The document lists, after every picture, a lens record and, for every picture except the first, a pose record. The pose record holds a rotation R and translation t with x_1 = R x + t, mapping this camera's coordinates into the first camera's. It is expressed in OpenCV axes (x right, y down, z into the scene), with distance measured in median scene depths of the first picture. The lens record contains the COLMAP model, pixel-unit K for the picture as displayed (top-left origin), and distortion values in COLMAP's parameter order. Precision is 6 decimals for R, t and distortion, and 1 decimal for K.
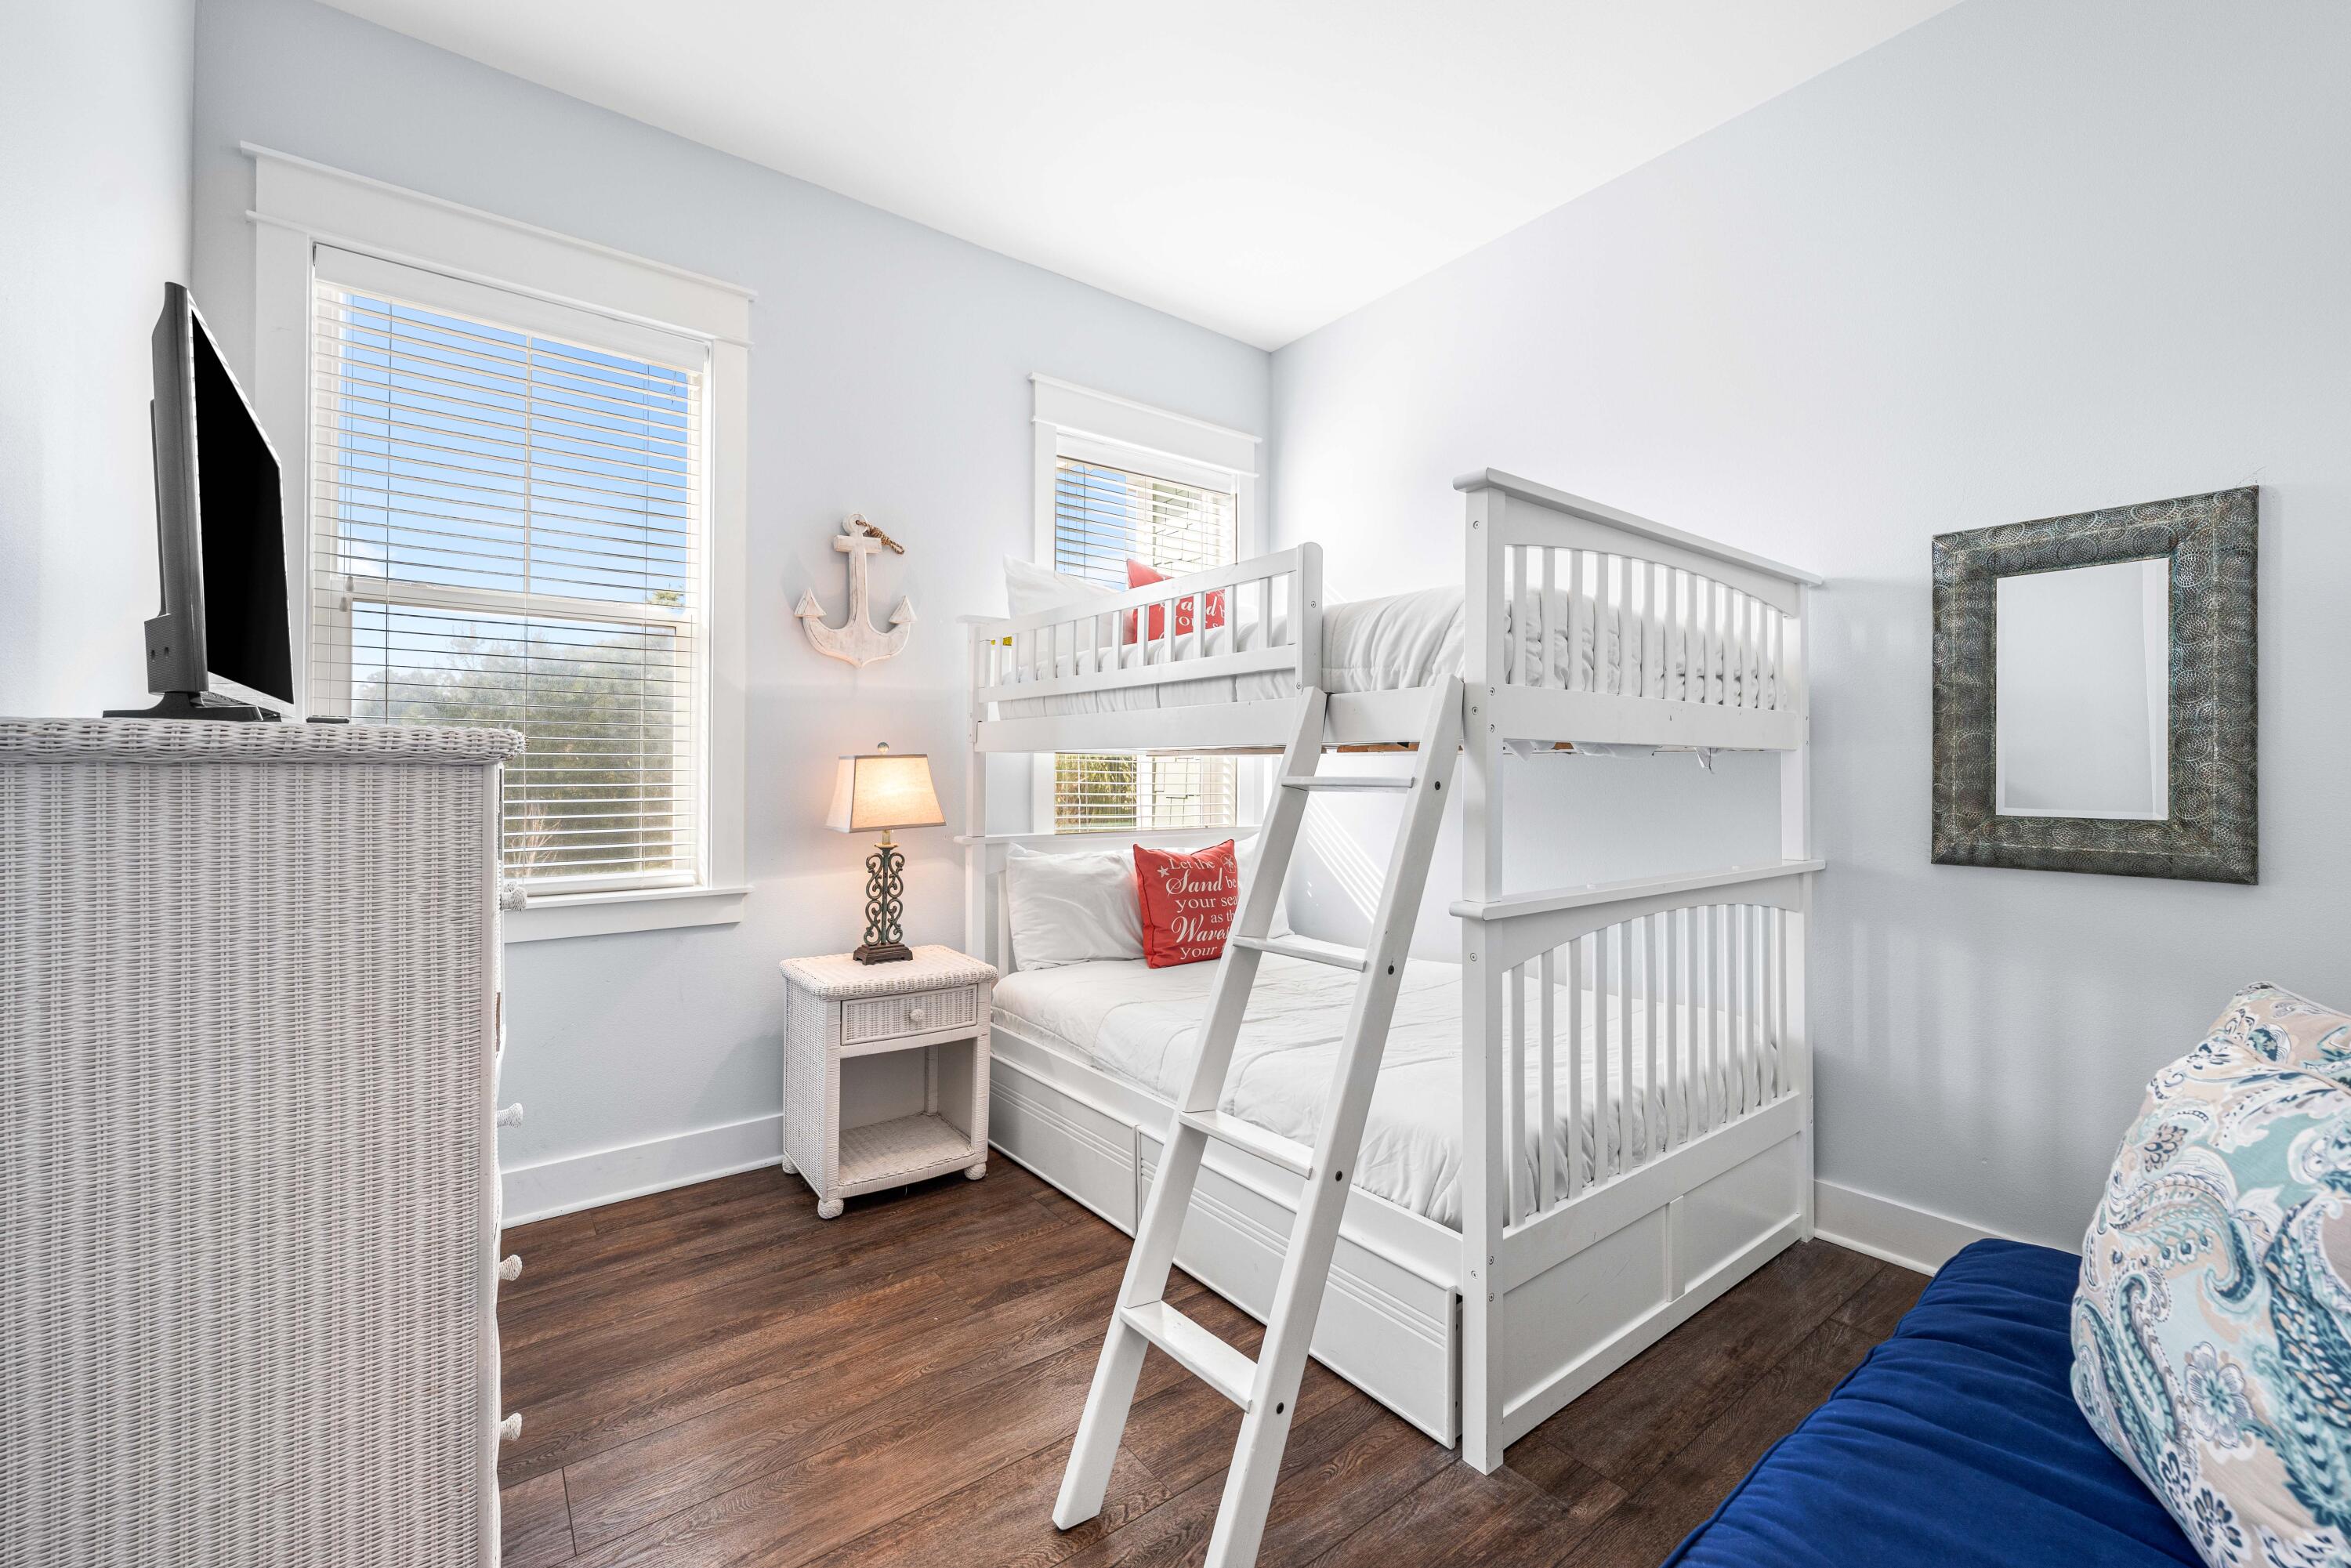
lens RADIAL K [[958.3, 0, 1175.5], [0, 958.3, 784.0], [0, 0, 1]] dist [0.000775, 0.000075]
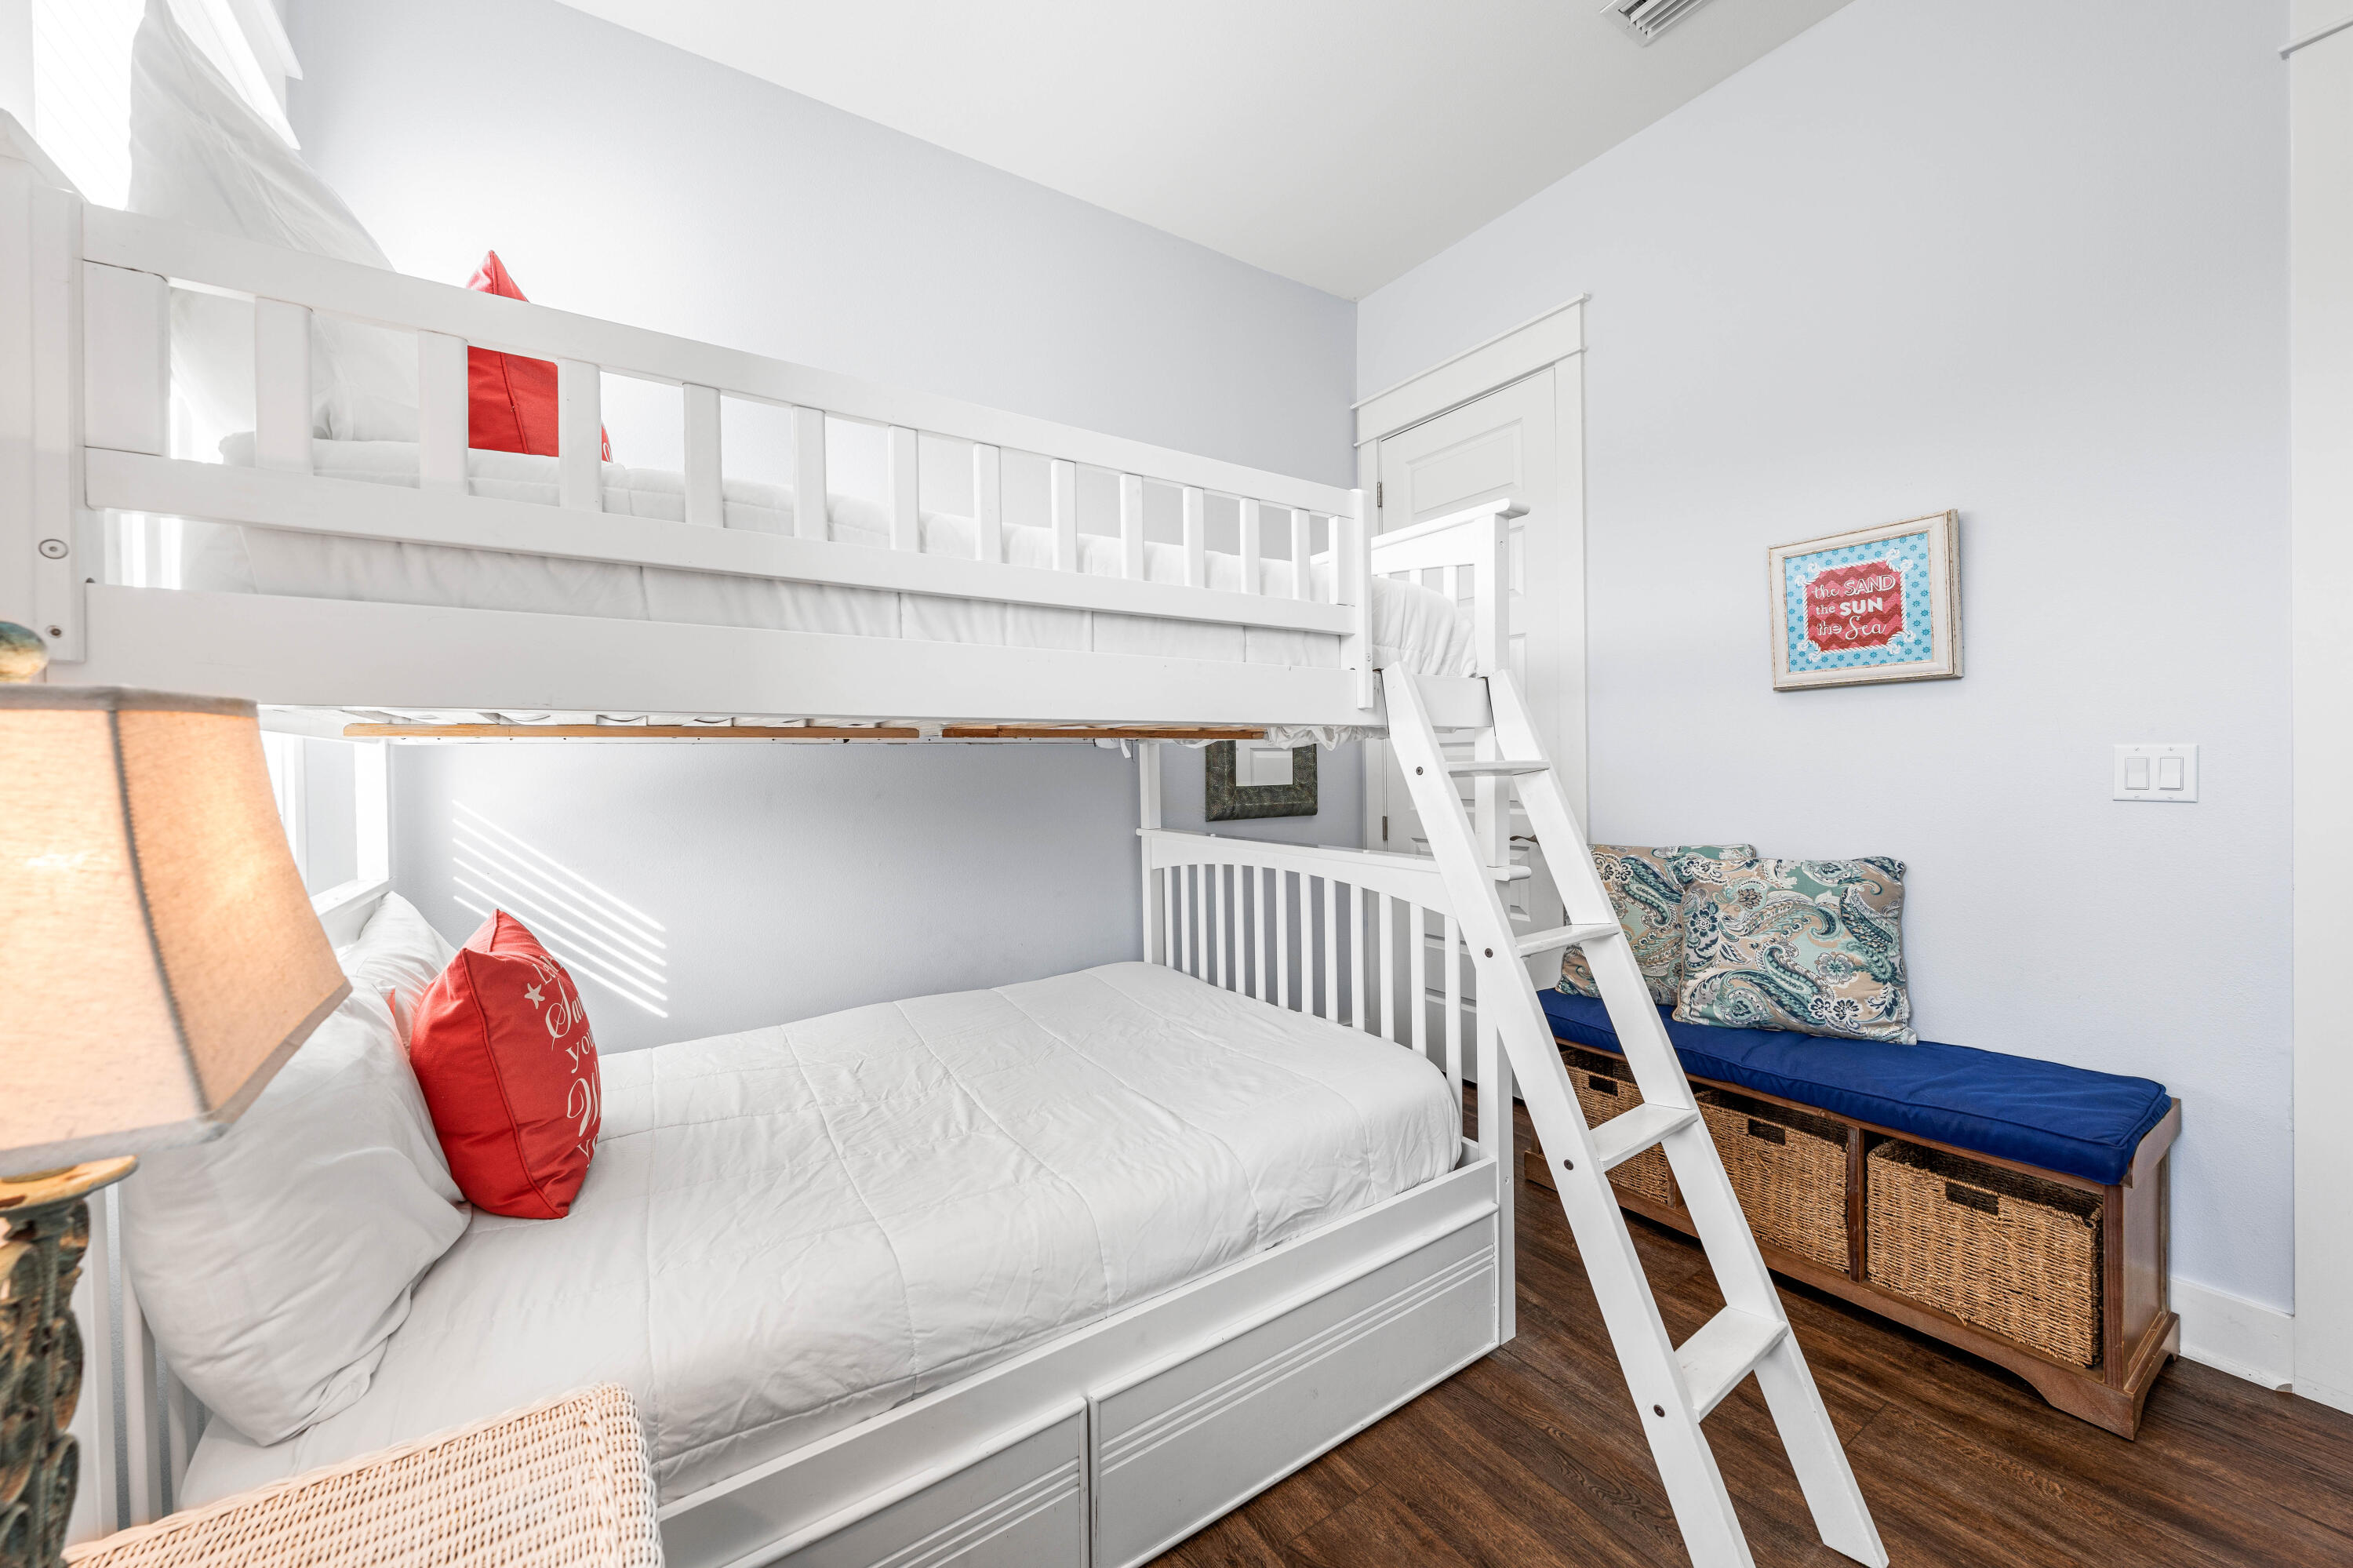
lens RADIAL K [[874.2, 0, 1176.5], [0, 874.2, 784.0], [0, 0, 1]] dist [-0.000841, -0.000045]
pose [[0.067552, -0.029053, 0.997293, -0.622919], [0.029168, 0.999206, 0.027133, -0.014956], [-0.997289, 0.027256, 0.068346, 1.055375]]
